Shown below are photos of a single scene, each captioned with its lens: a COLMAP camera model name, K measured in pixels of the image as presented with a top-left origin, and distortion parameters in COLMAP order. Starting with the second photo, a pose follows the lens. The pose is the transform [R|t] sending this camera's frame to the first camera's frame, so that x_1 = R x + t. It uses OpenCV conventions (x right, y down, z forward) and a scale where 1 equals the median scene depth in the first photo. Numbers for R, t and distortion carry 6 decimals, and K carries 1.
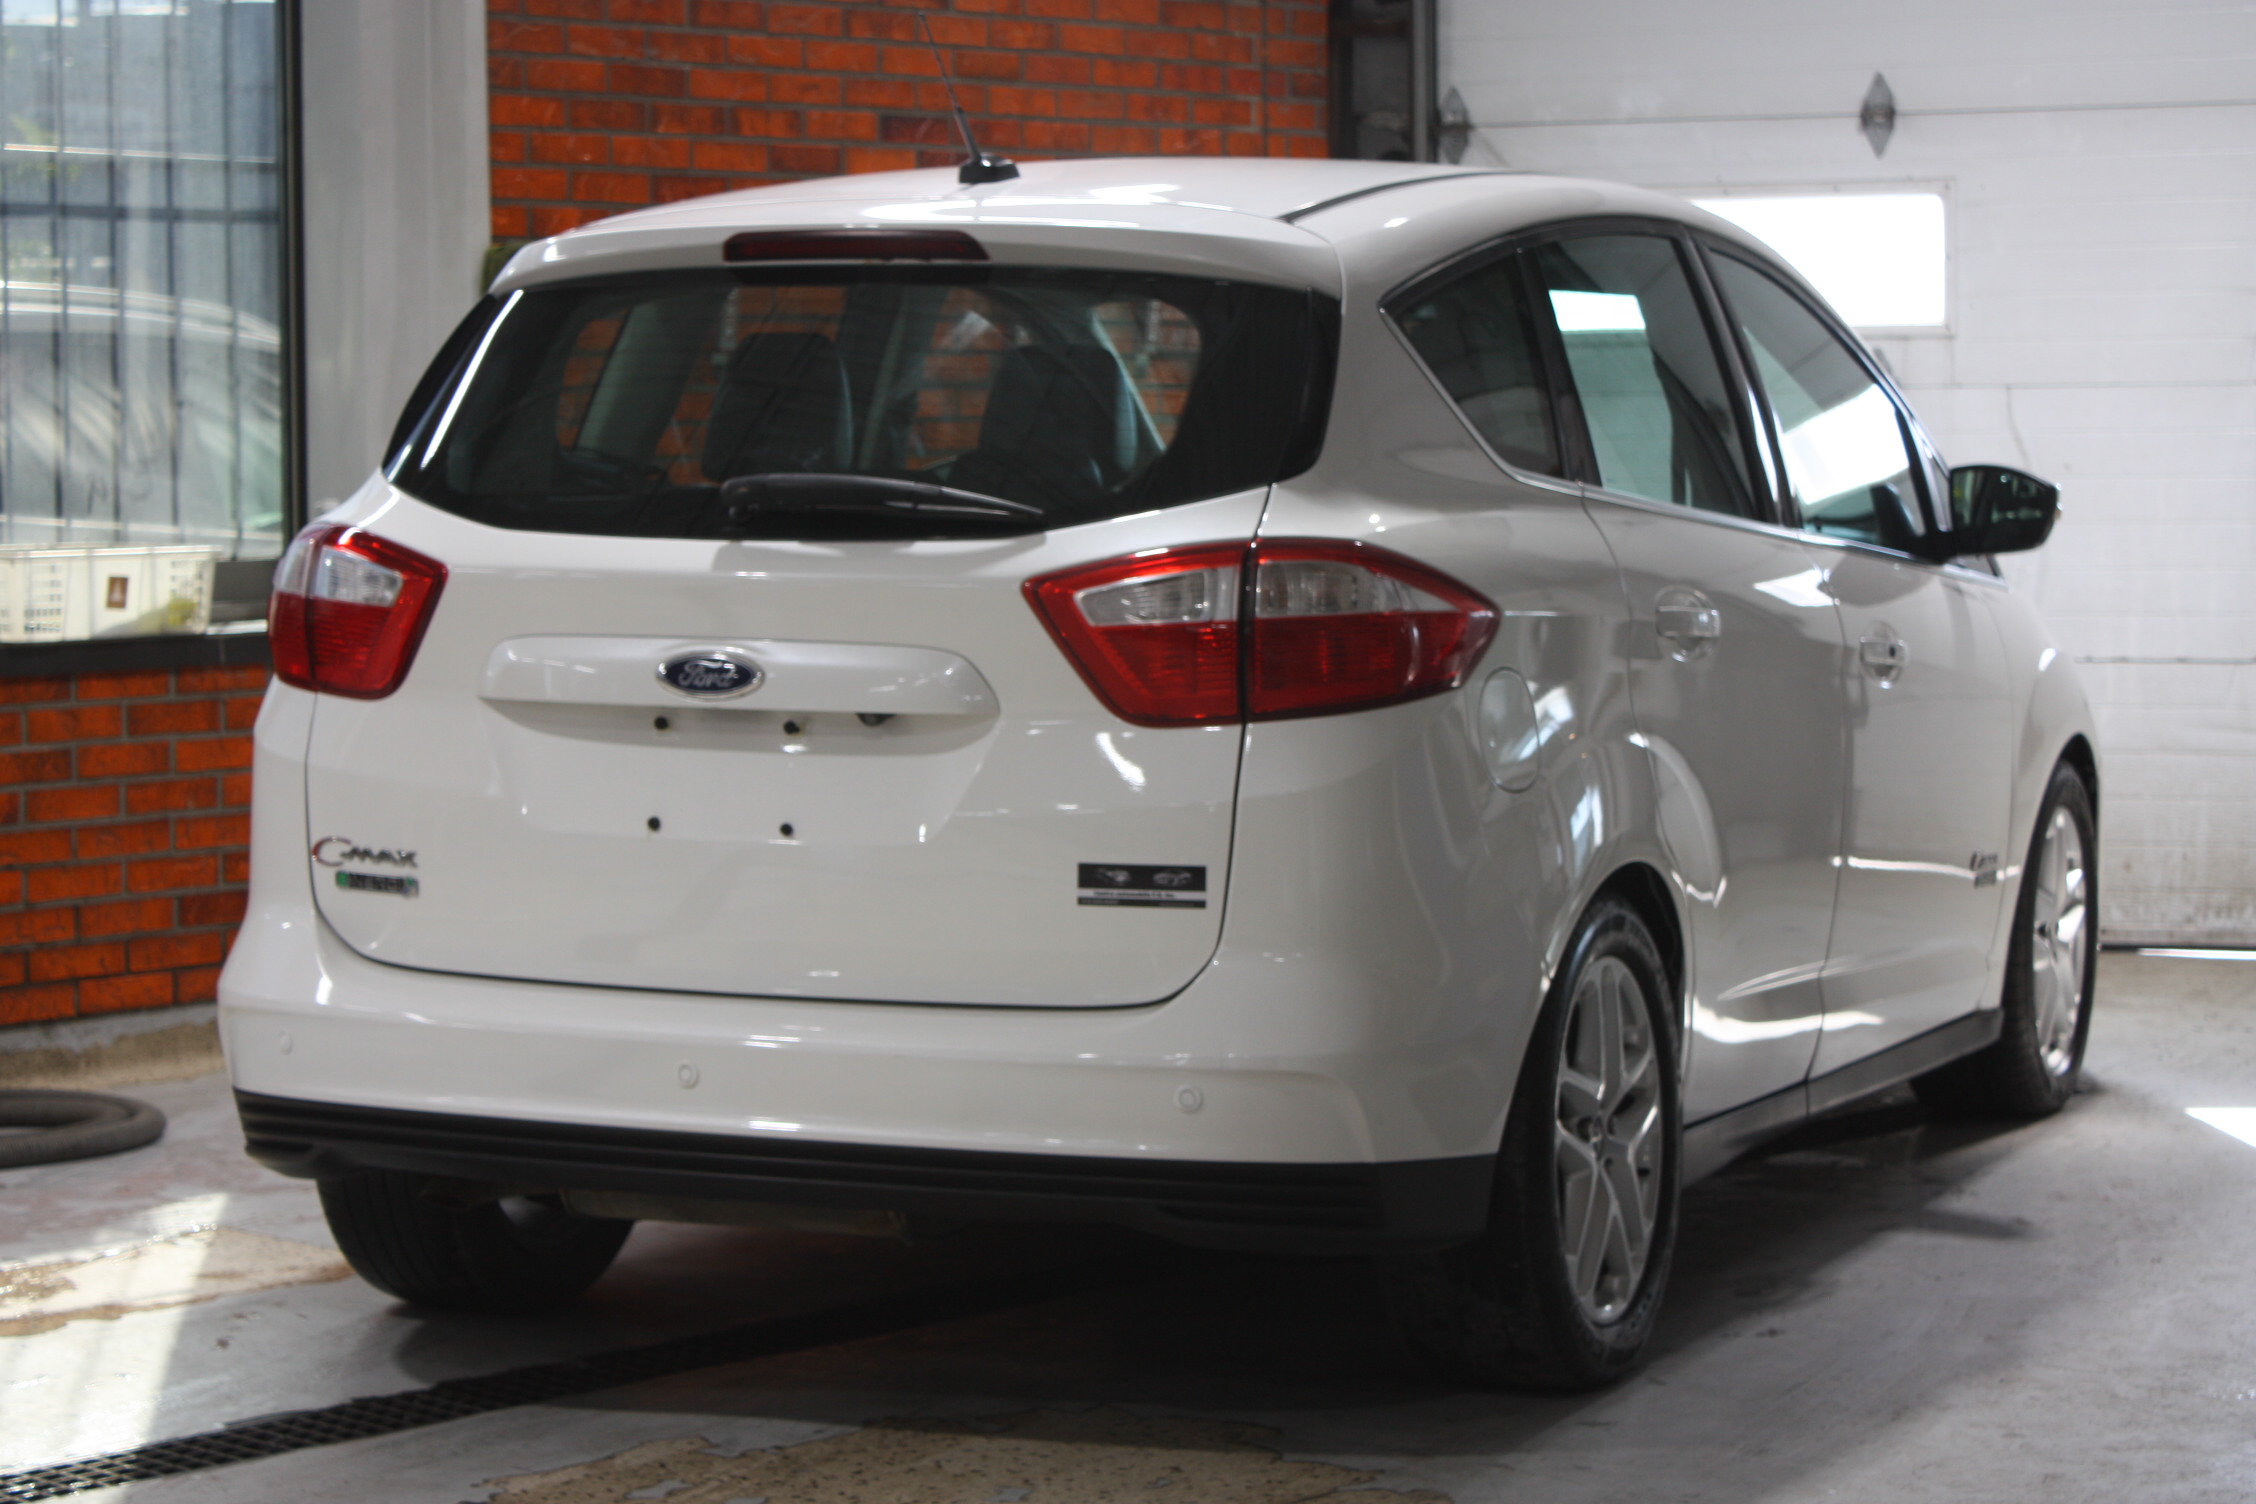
lens RADIAL K [[4937.4, 0, 1126.9], [0, 4937.4, 740.7], [0, 0, 1]] dist [0.124068, 0.000000]
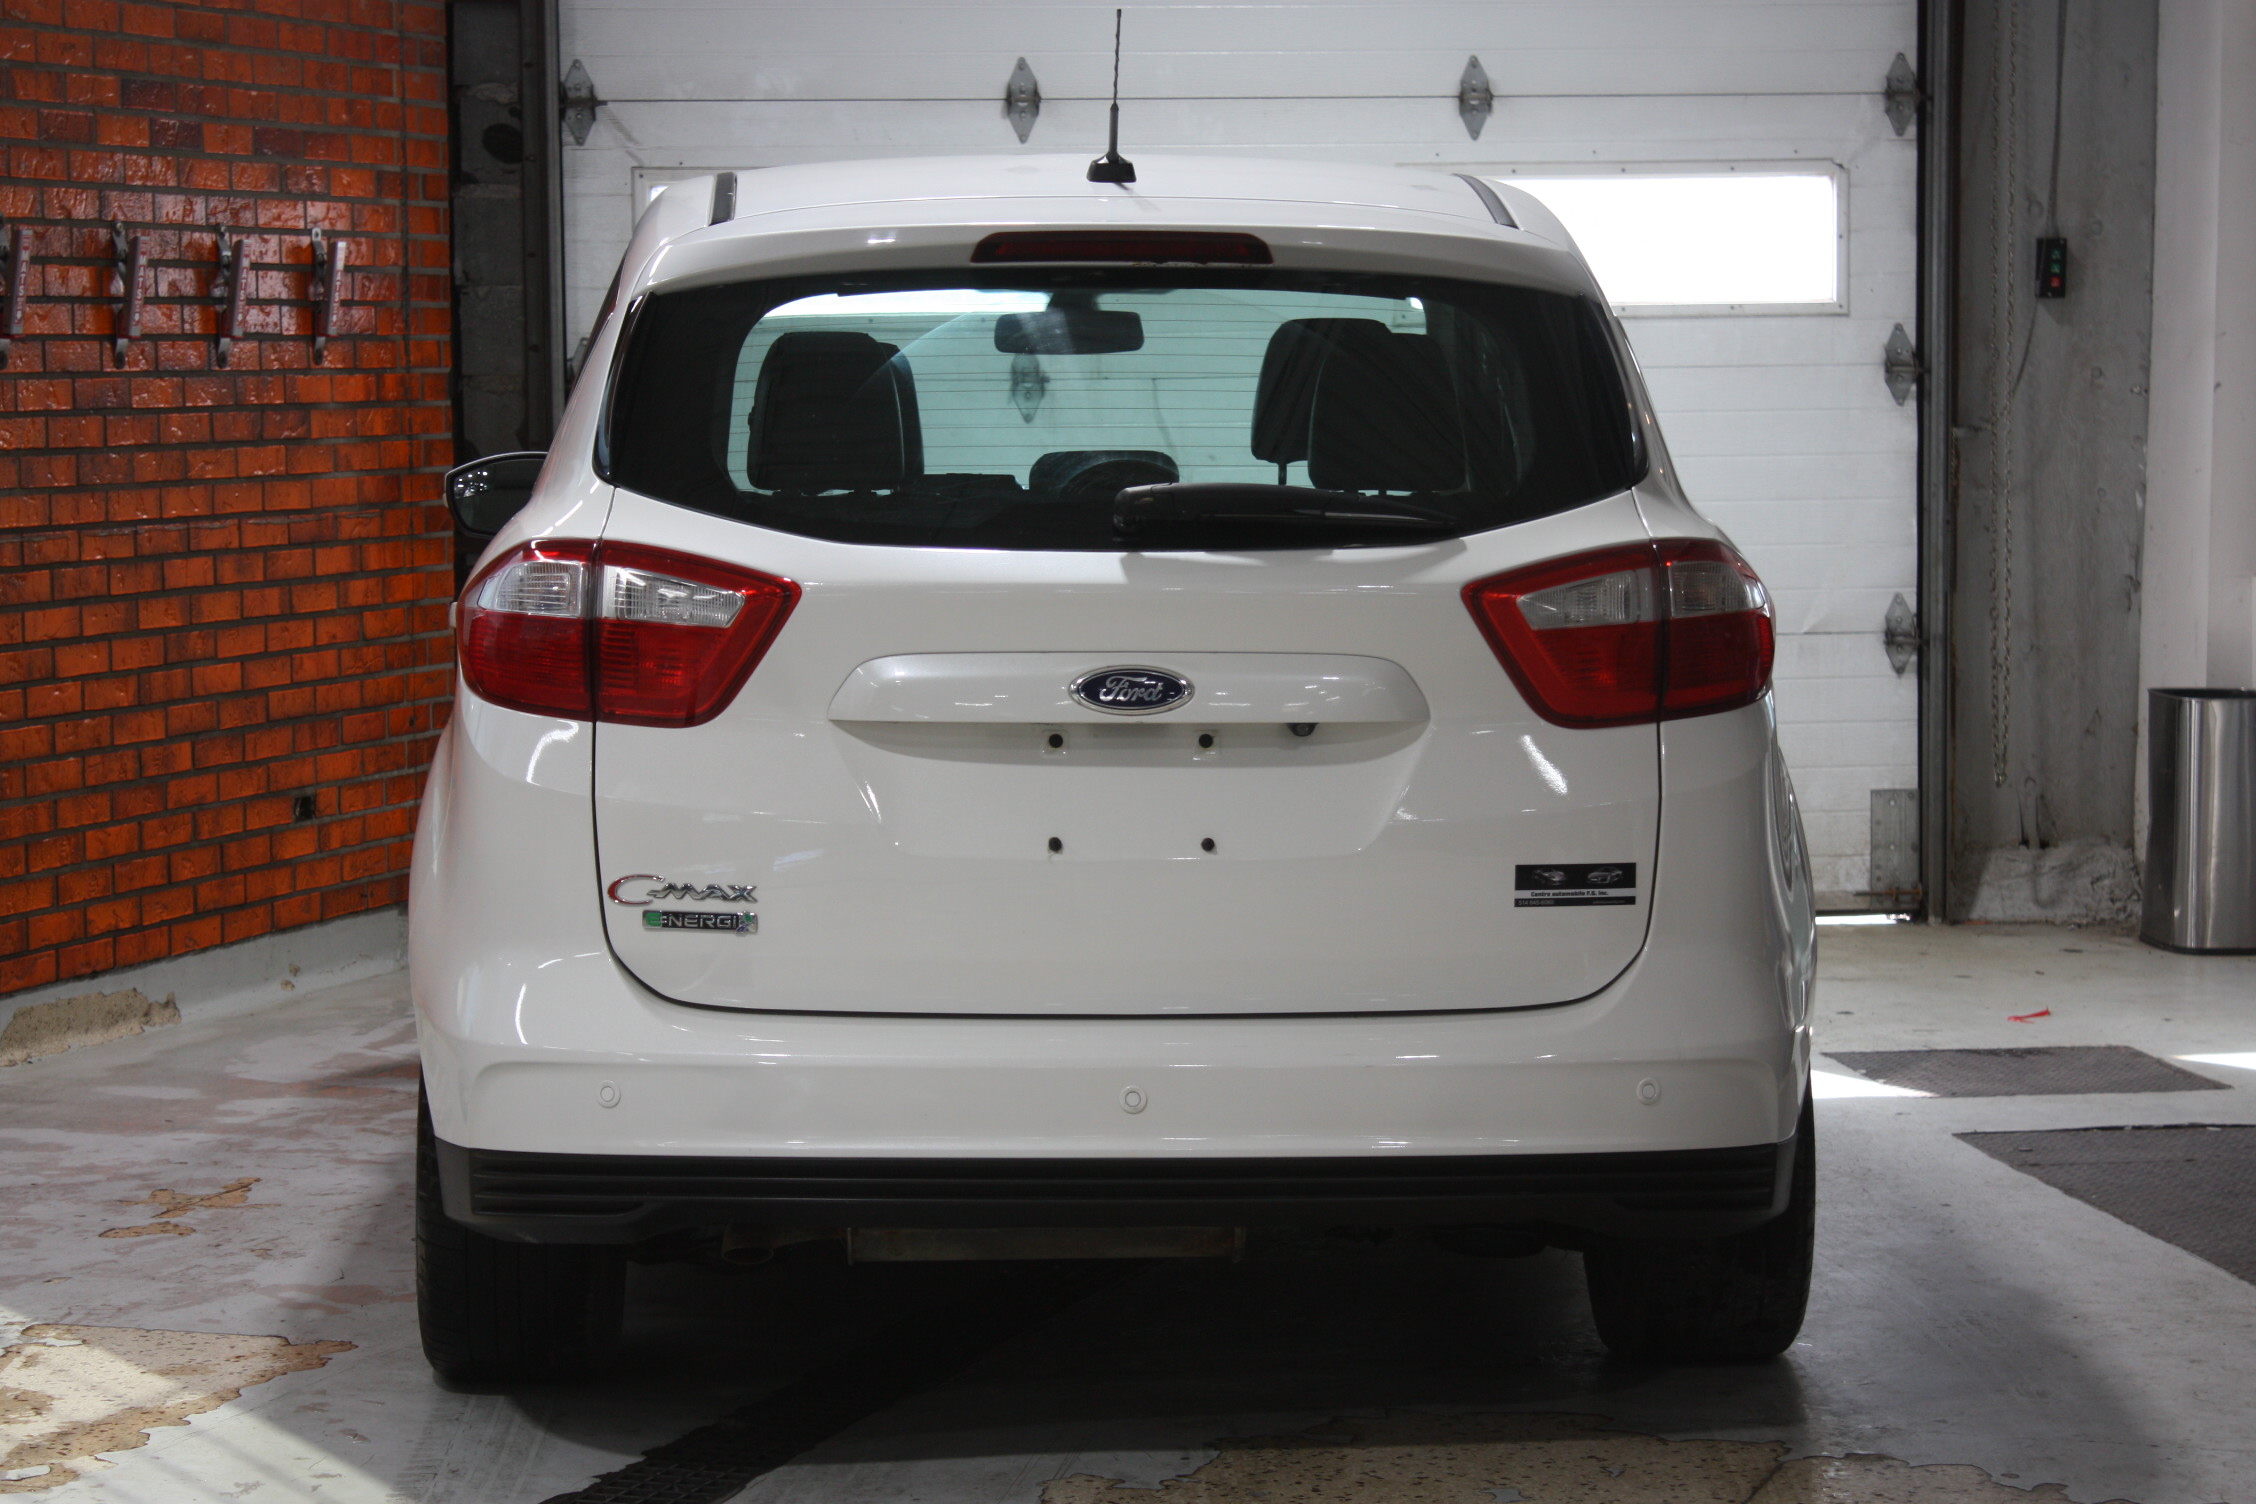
lens RADIAL K [[5442.1, 0, 1129.0], [0, 5442.1, 764.6], [0, 0, 1]] dist [0.070418, 0.000000]
pose [[0.904352, -0.033623, 0.425461, -0.525098], [0.032161, 0.999426, 0.010620, -0.009573], [-0.425574, 0.004079, 0.904915, 0.027106]]
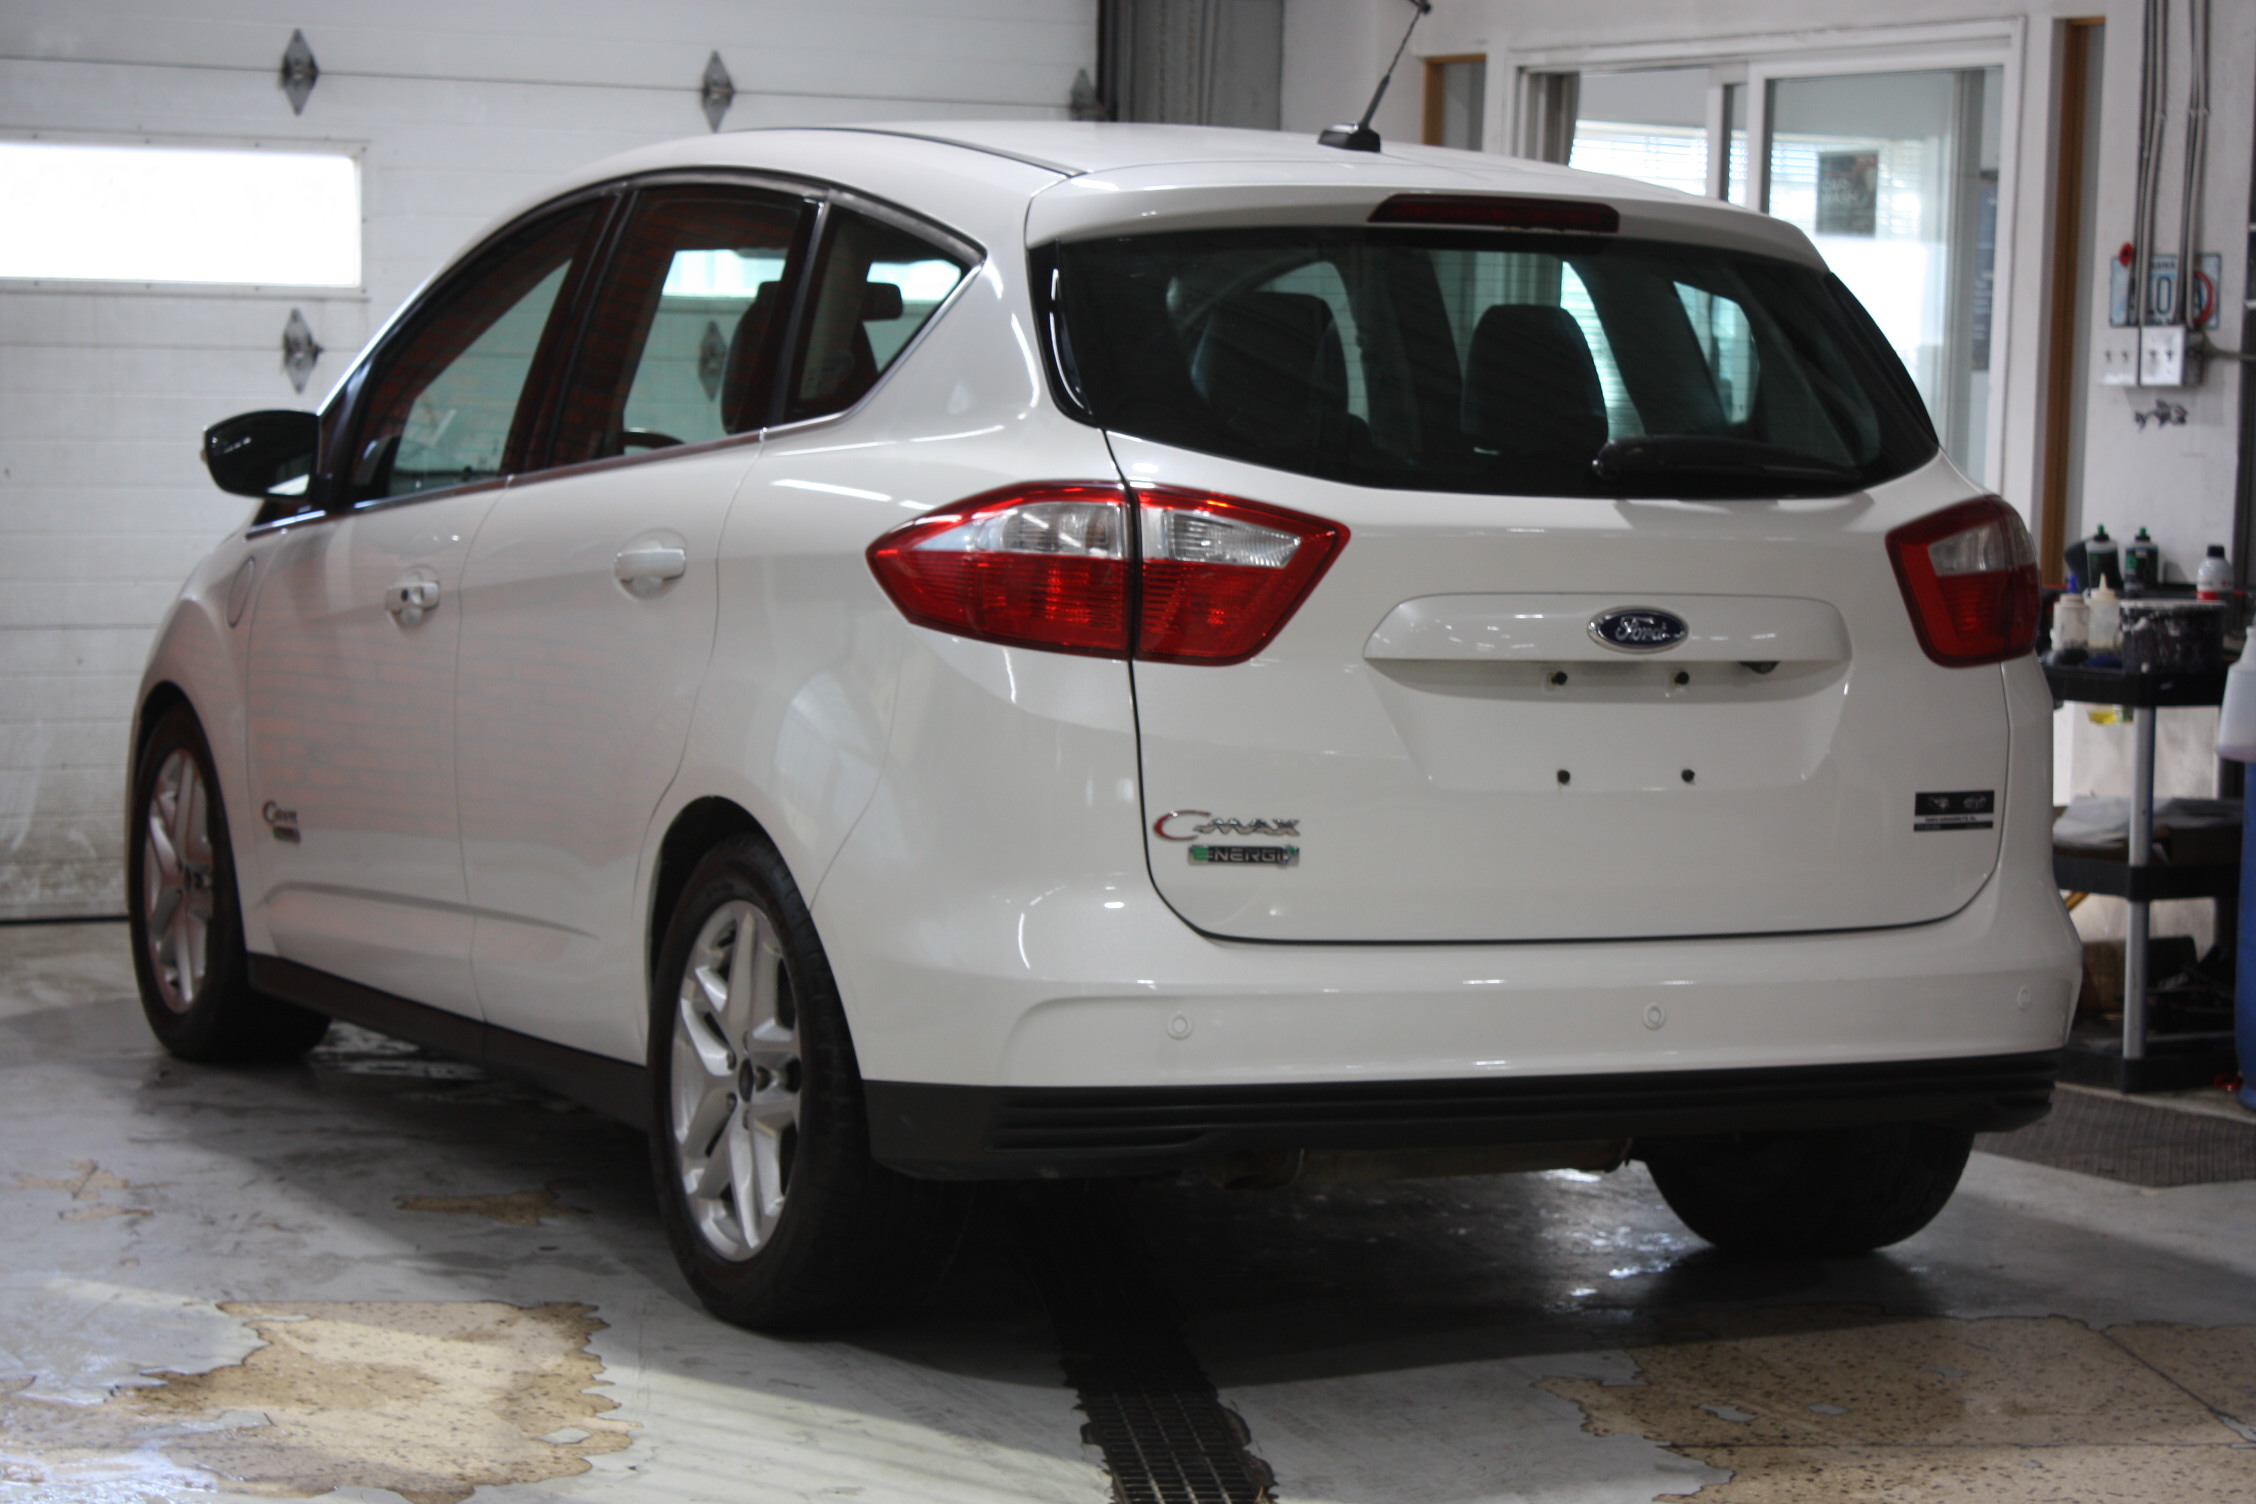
lens RADIAL K [[5135.5, 0, 1127.6], [0, 5135.5, 746.5], [0, 0, 1]] dist [0.113370, 0.000000]
pose [[0.653744, -0.037288, 0.755797, -0.935807], [0.032810, 0.999243, 0.020918, -0.014331], [-0.756004, 0.011123, 0.654472, 0.366071]]
